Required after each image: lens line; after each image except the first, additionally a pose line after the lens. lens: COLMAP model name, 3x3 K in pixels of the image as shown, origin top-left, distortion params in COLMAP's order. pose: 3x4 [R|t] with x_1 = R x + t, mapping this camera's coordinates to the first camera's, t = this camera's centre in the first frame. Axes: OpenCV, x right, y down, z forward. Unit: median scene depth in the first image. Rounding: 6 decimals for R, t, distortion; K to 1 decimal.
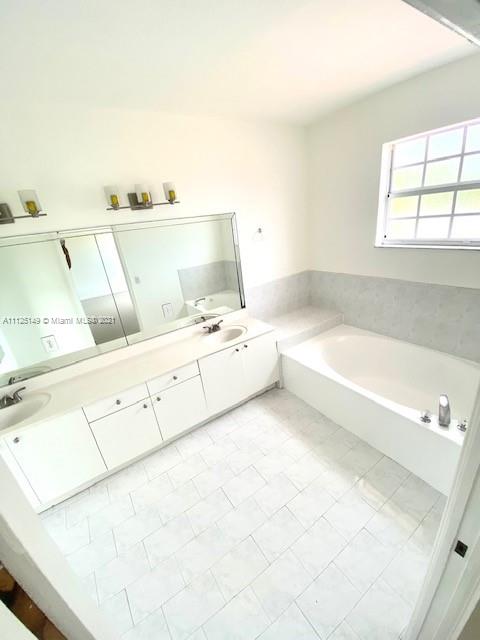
lens RADIAL K [[257.4, 0, 240.9], [0, 257.4, 320.8], [0, 0, 1]] dist [-0.008480, -0.011285]
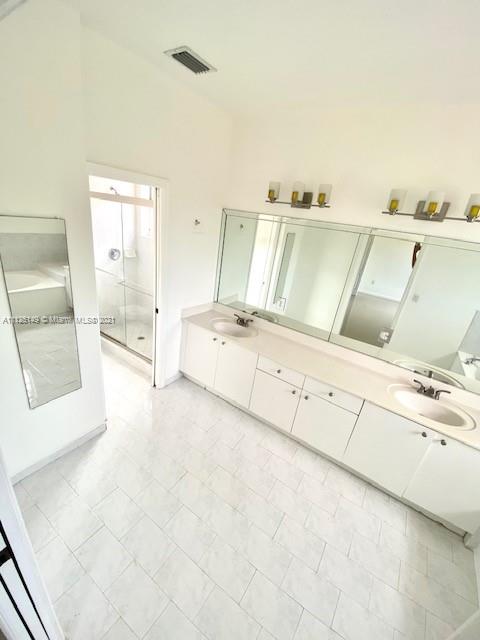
lens RADIAL K [[257.4, 0, 237.1], [0, 257.4, 321.3], [0, 0, 1]] dist [-0.008480, -0.011285]
pose [[0.340249, 0.489499, -0.802883, 0.221659], [-0.494770, 0.819274, 0.289816, -0.087426], [0.799645, 0.298633, 0.520947, 0.147026]]
